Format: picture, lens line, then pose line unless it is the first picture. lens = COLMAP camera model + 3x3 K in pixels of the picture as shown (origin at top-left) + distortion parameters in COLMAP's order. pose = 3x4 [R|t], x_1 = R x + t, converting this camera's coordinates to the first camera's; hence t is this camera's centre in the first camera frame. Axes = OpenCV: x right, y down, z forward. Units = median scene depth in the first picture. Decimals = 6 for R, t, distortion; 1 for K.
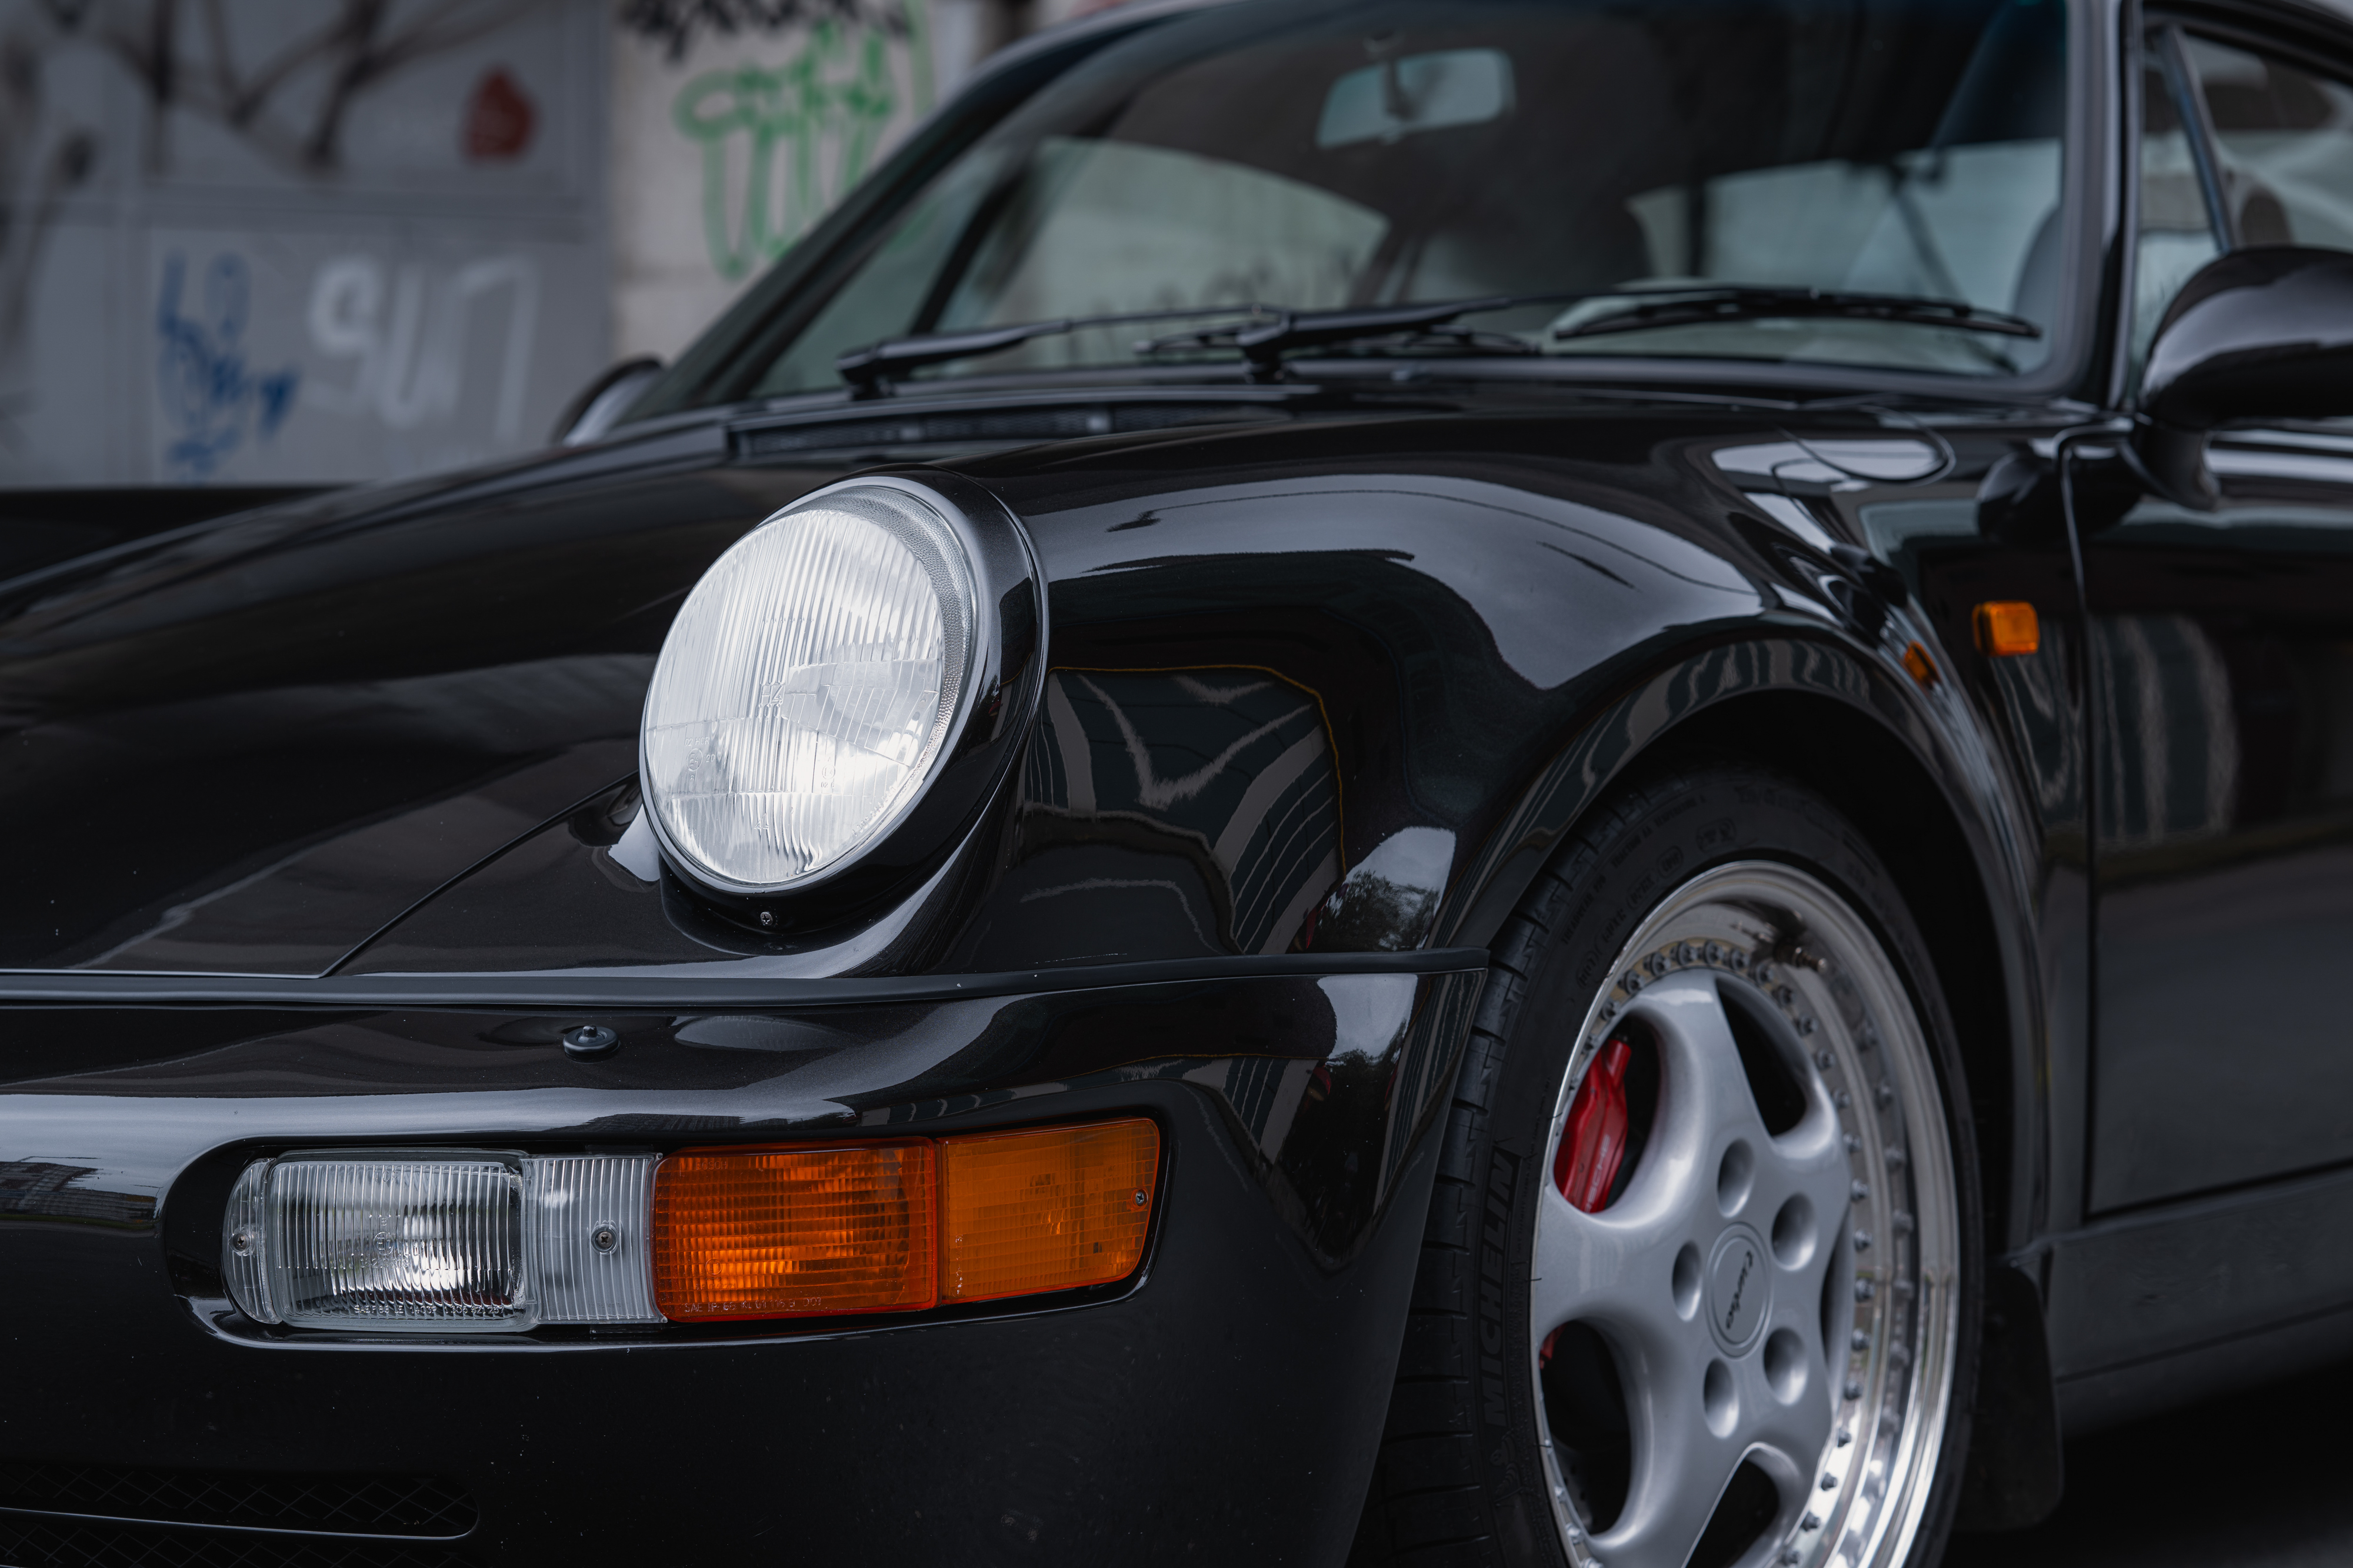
lens RADIAL K [[5564.6, 0, 1189.3], [0, 5564.6, 777.9], [0, 0, 1]] dist [0.044865, 0.000000]
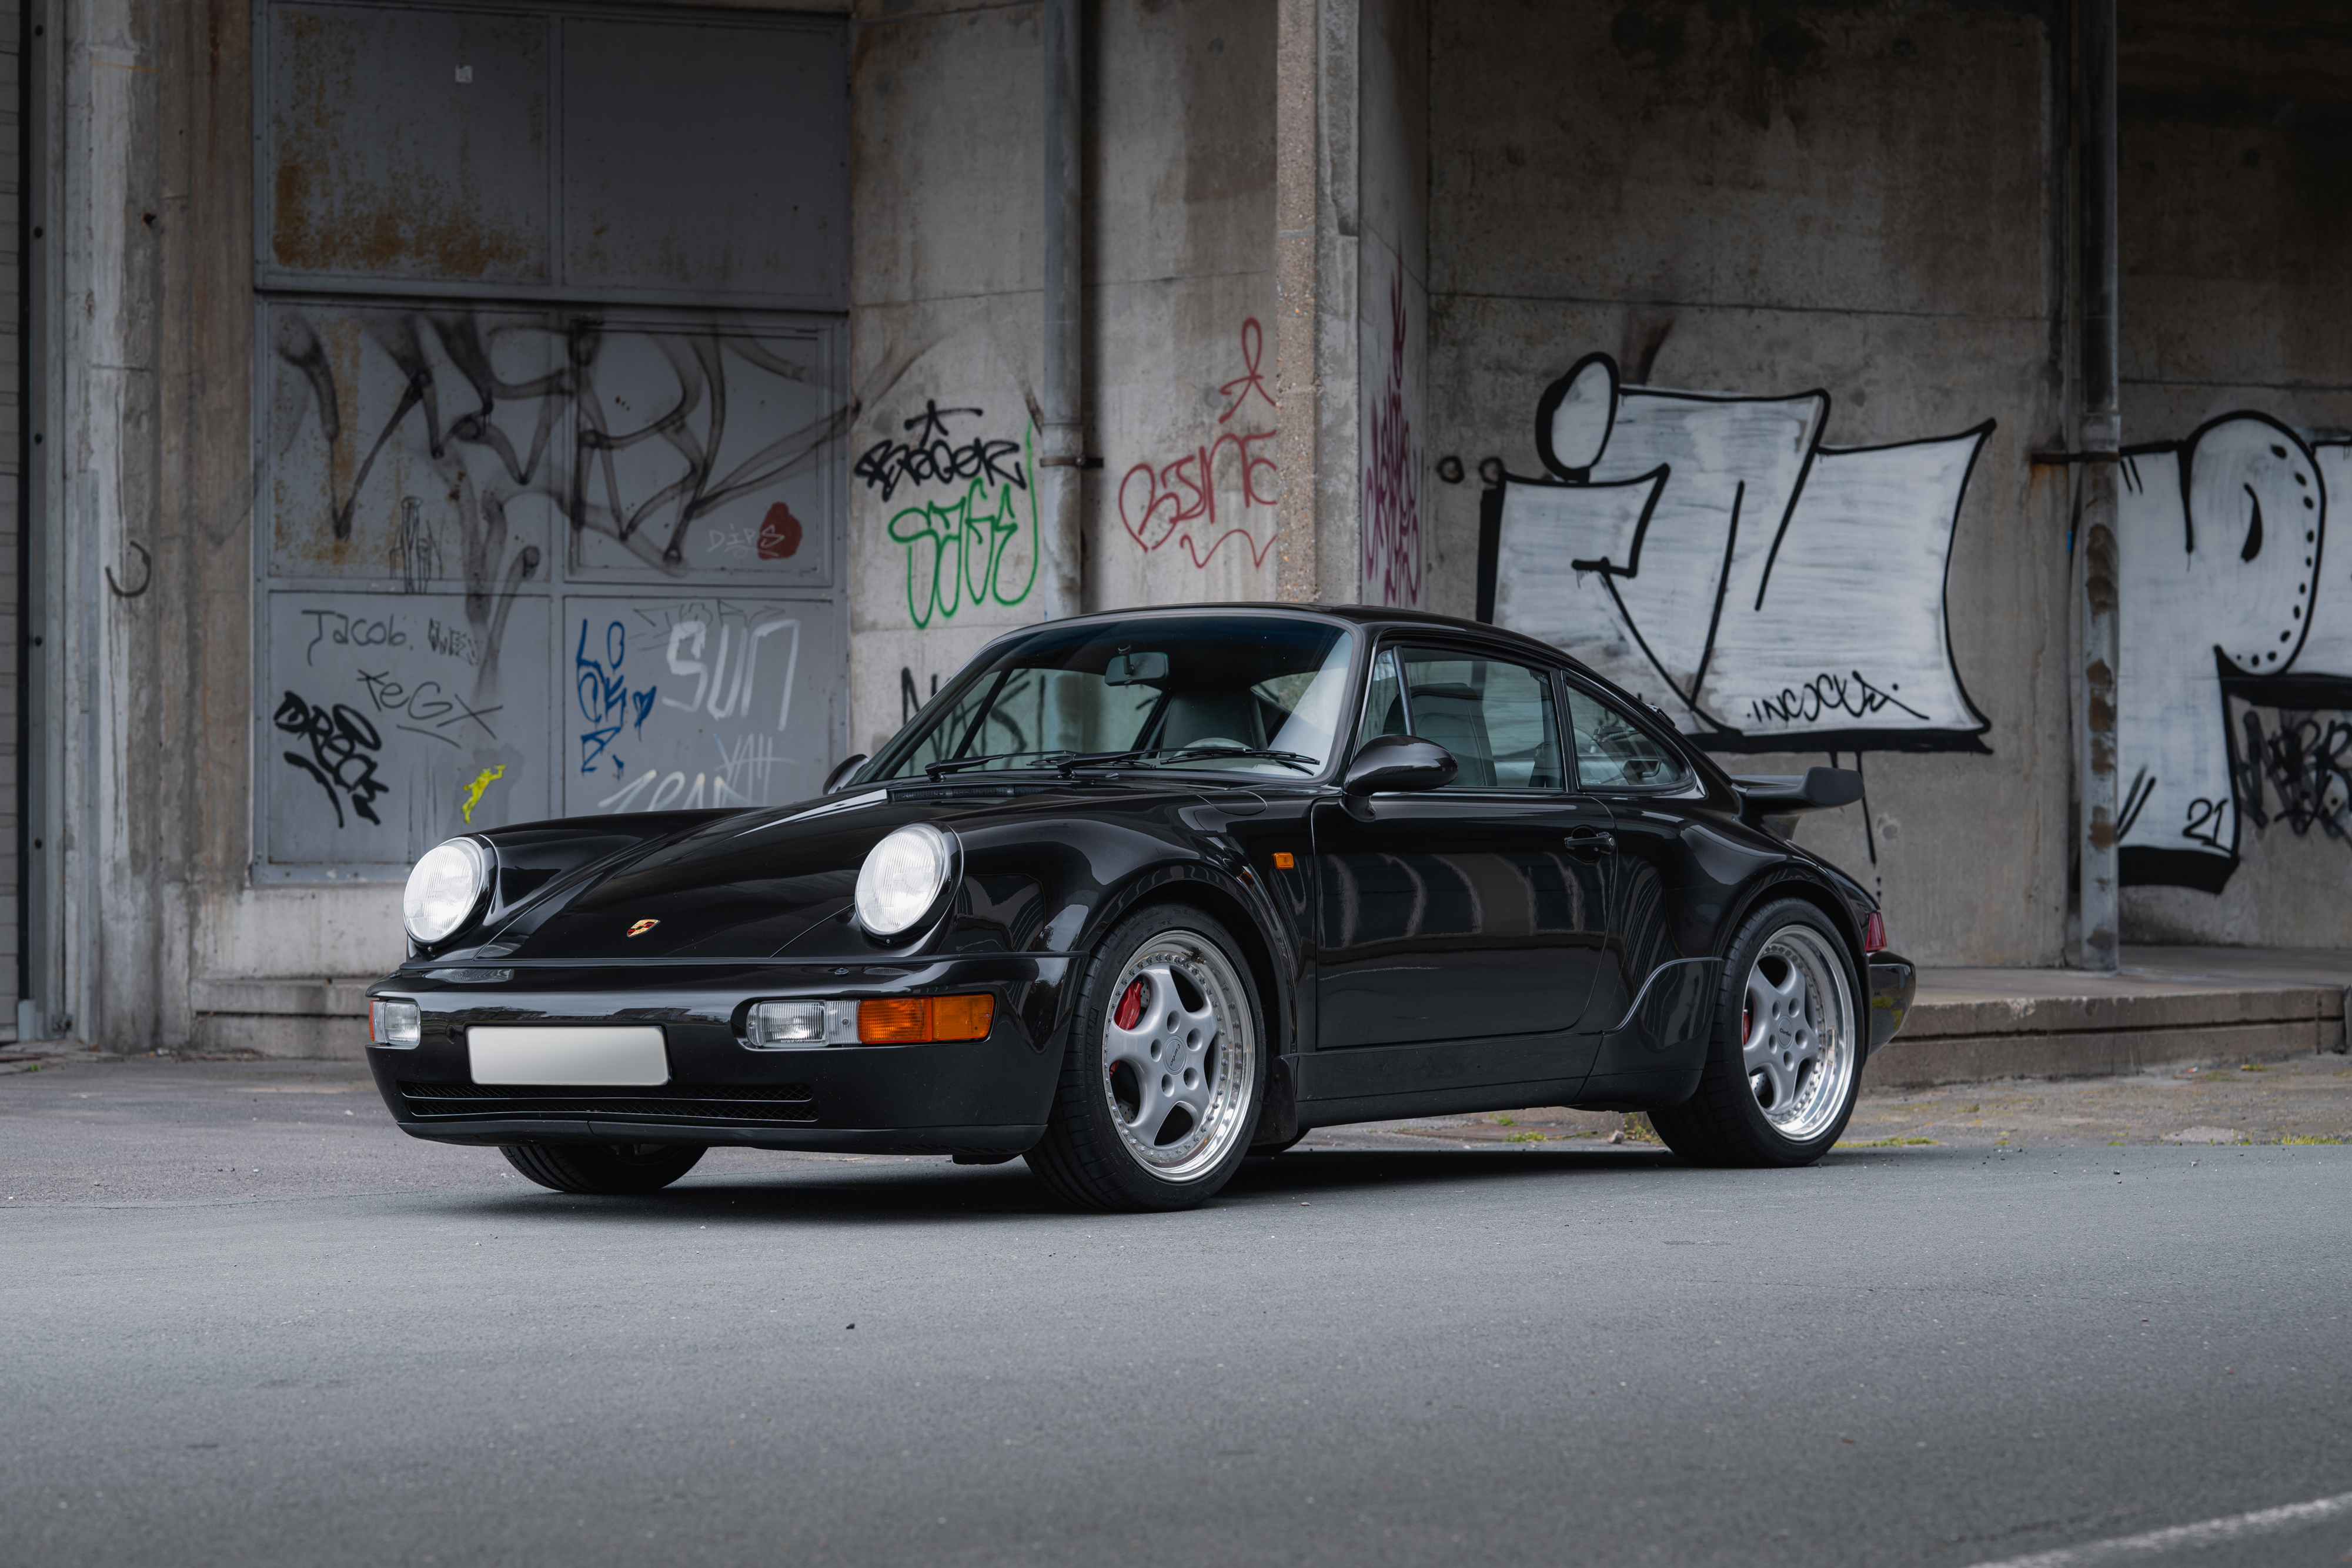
lens RADIAL K [[5562.3, 0, 1170.3], [0, 5562.3, 783.3], [0, 0, 1]] dist [0.044865, 0.000000]
pose [[0.998989, -0.000916, -0.044949, 0.244980], [-0.000590, 0.999439, -0.033484, 0.038215], [0.044955, 0.033477, 0.998428, -2.376810]]
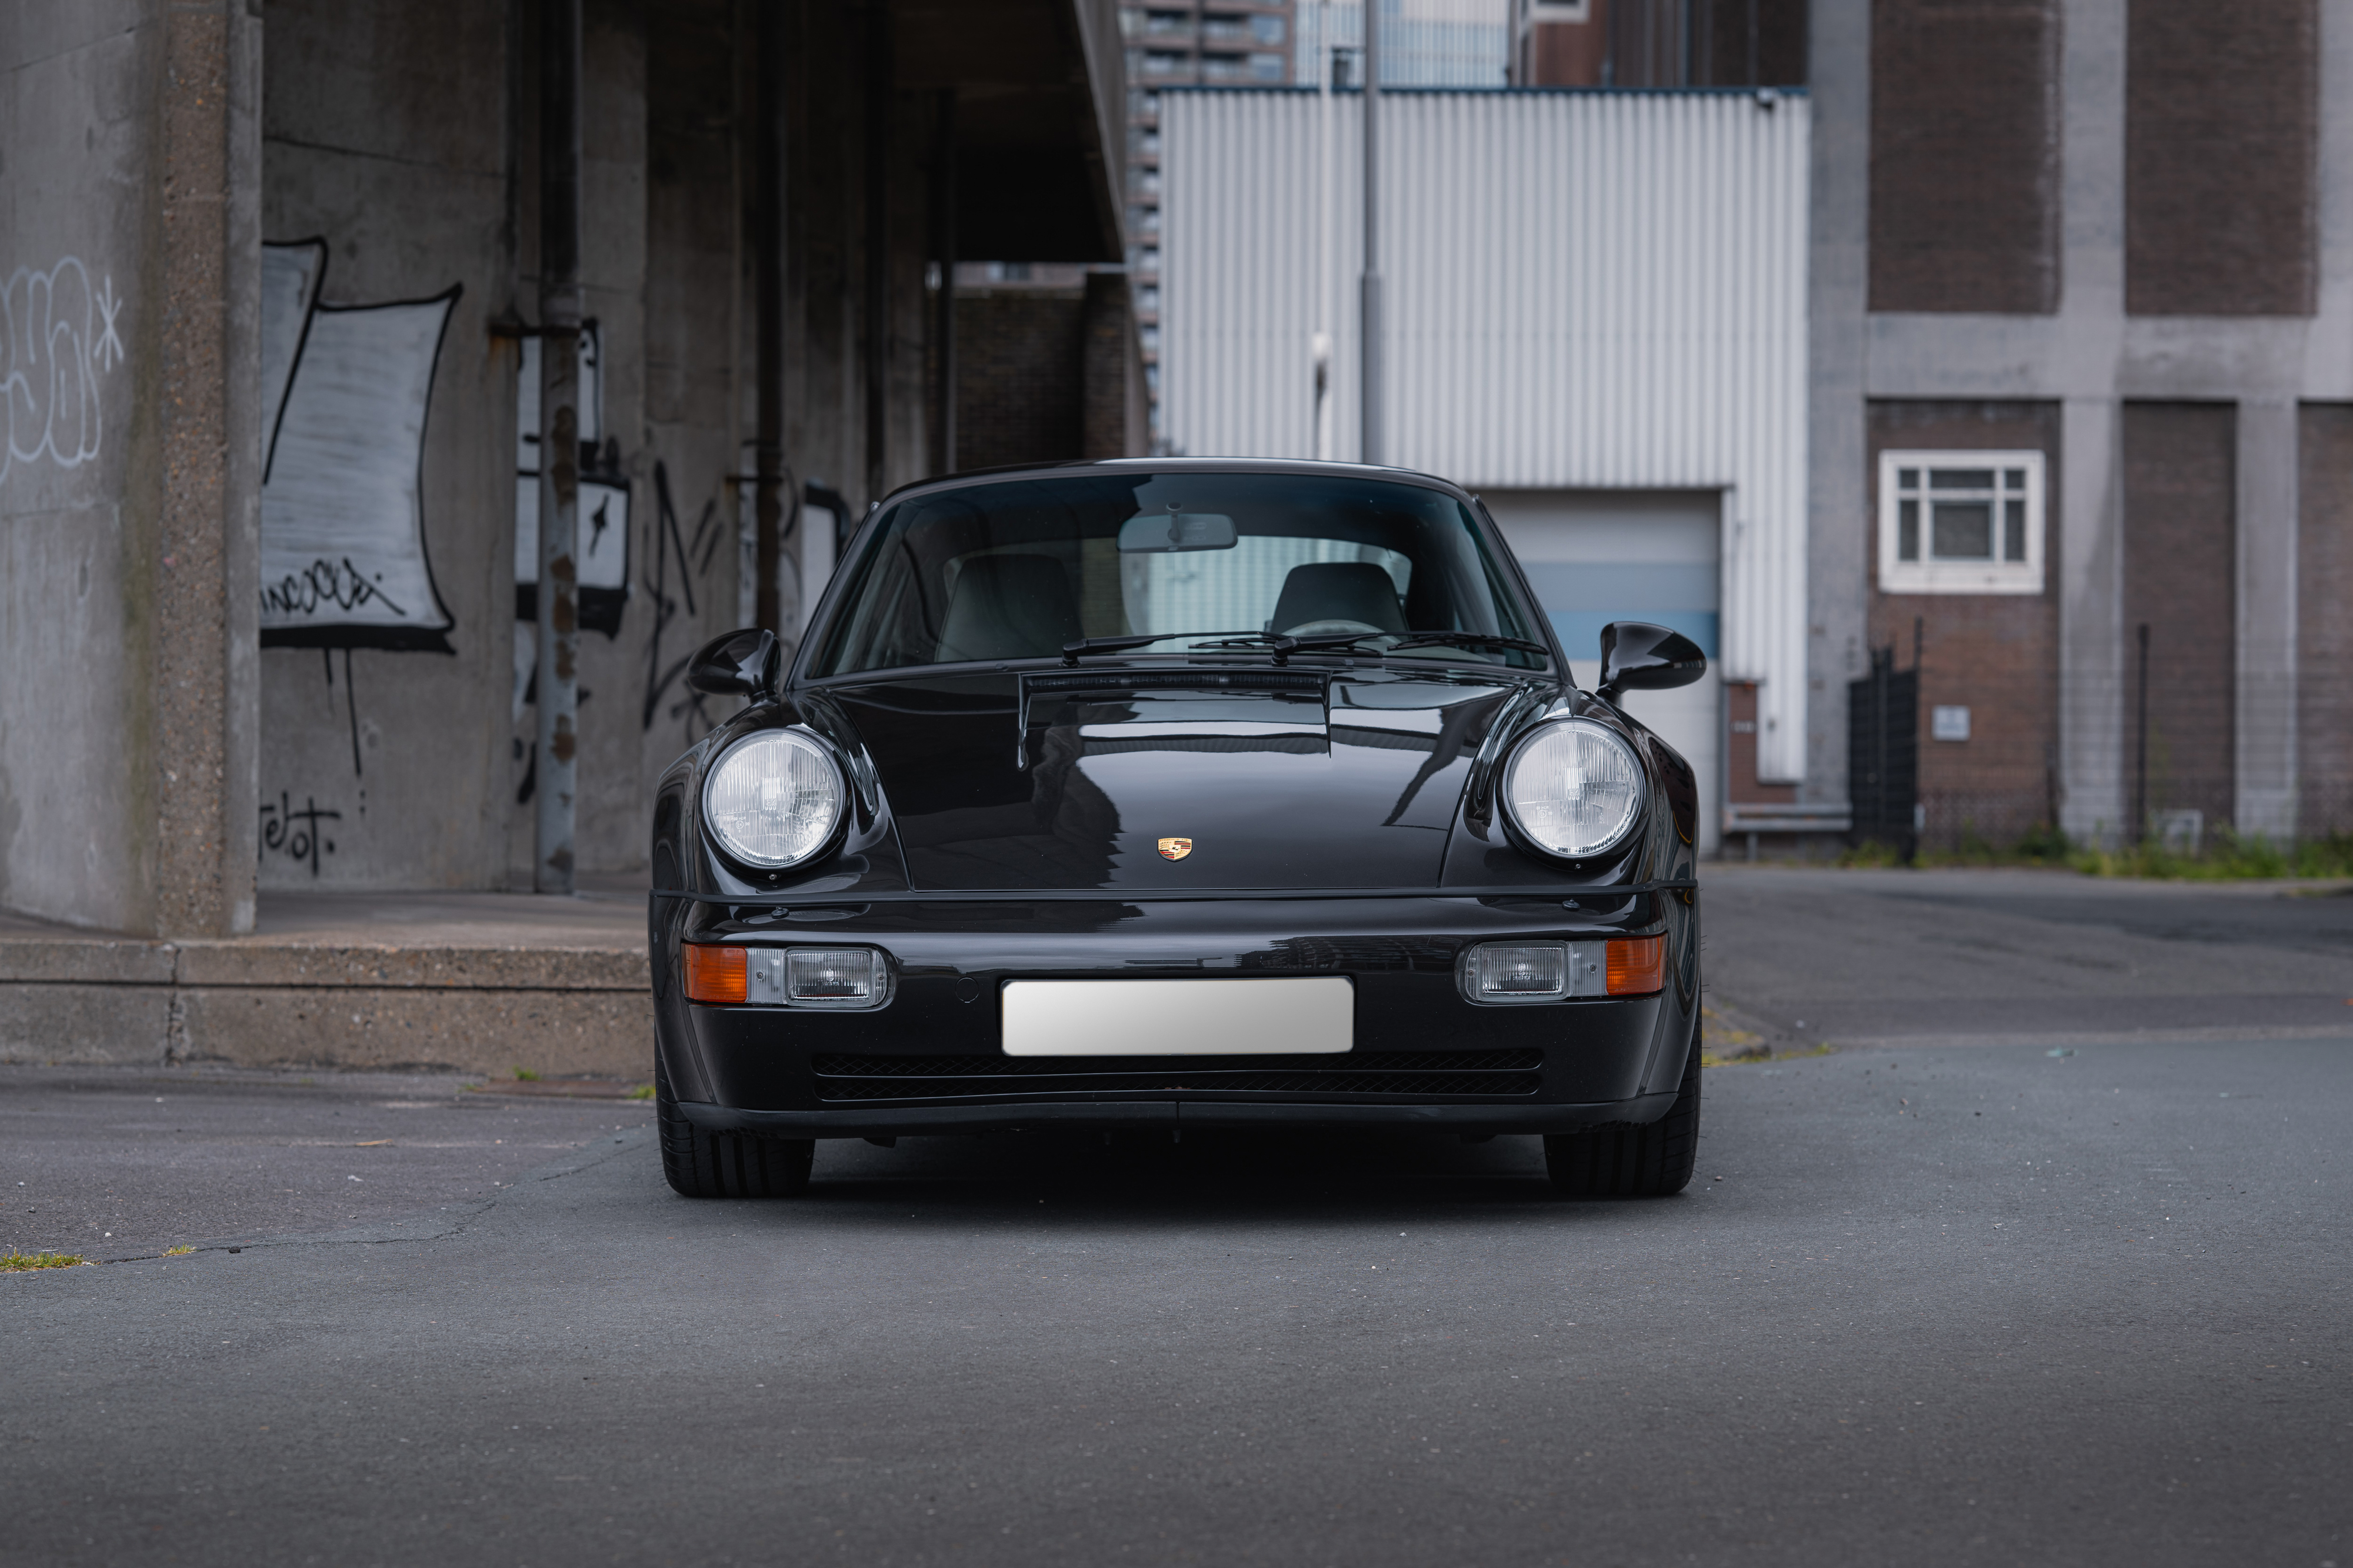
lens RADIAL K [[5564.6, 0, 1168.7], [0, 5564.6, 773.9], [0, 0, 1]] dist [0.044865, 0.000000]
pose [[0.812315, 0.008110, 0.583163, -1.739352], [0.003904, 0.999805, -0.019342, 0.028071], [-0.583206, 0.017989, 0.812125, -1.137493]]
